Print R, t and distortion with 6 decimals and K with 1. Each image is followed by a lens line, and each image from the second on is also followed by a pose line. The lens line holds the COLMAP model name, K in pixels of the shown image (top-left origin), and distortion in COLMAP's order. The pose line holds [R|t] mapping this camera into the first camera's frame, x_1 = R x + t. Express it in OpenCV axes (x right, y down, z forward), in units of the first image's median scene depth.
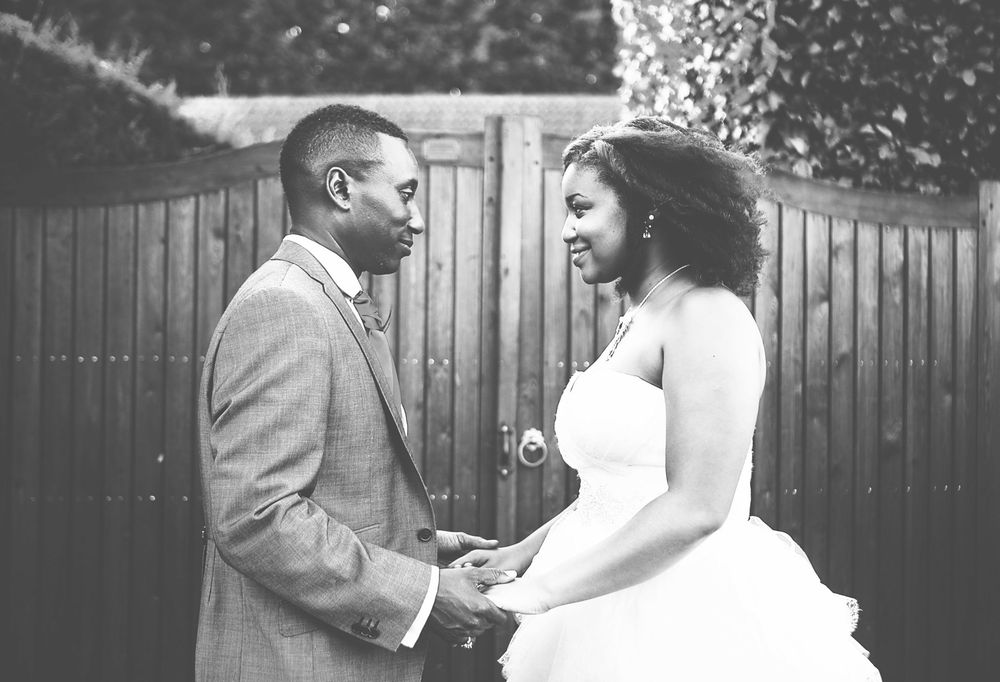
lens RADIAL K [[1238.4, 0, 501.5], [0, 1238.4, 346.2], [0, 0, 1]] dist [-0.006411, 0.000000]
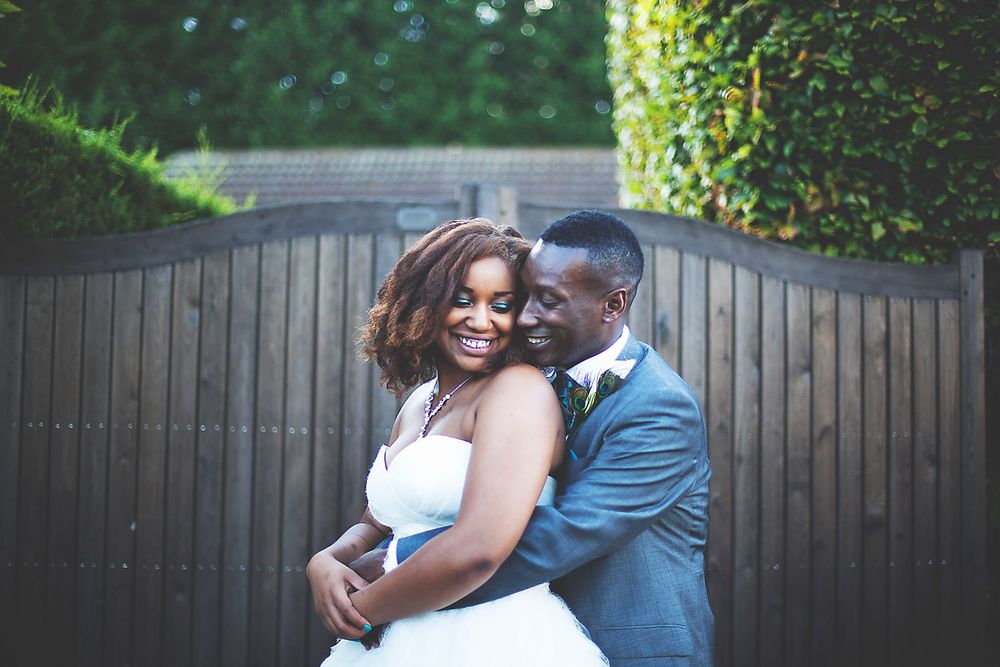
lens RADIAL K [[1430.5, 0, 499.4], [0, 1430.5, 328.6], [0, 0, 1]] dist [-0.135385, 0.000000]
pose [[0.999700, 0.003782, -0.024206, 0.044120], [-0.005301, 0.997999, -0.063013, 0.001492], [0.023919, 0.063122, 0.997719, -0.133280]]
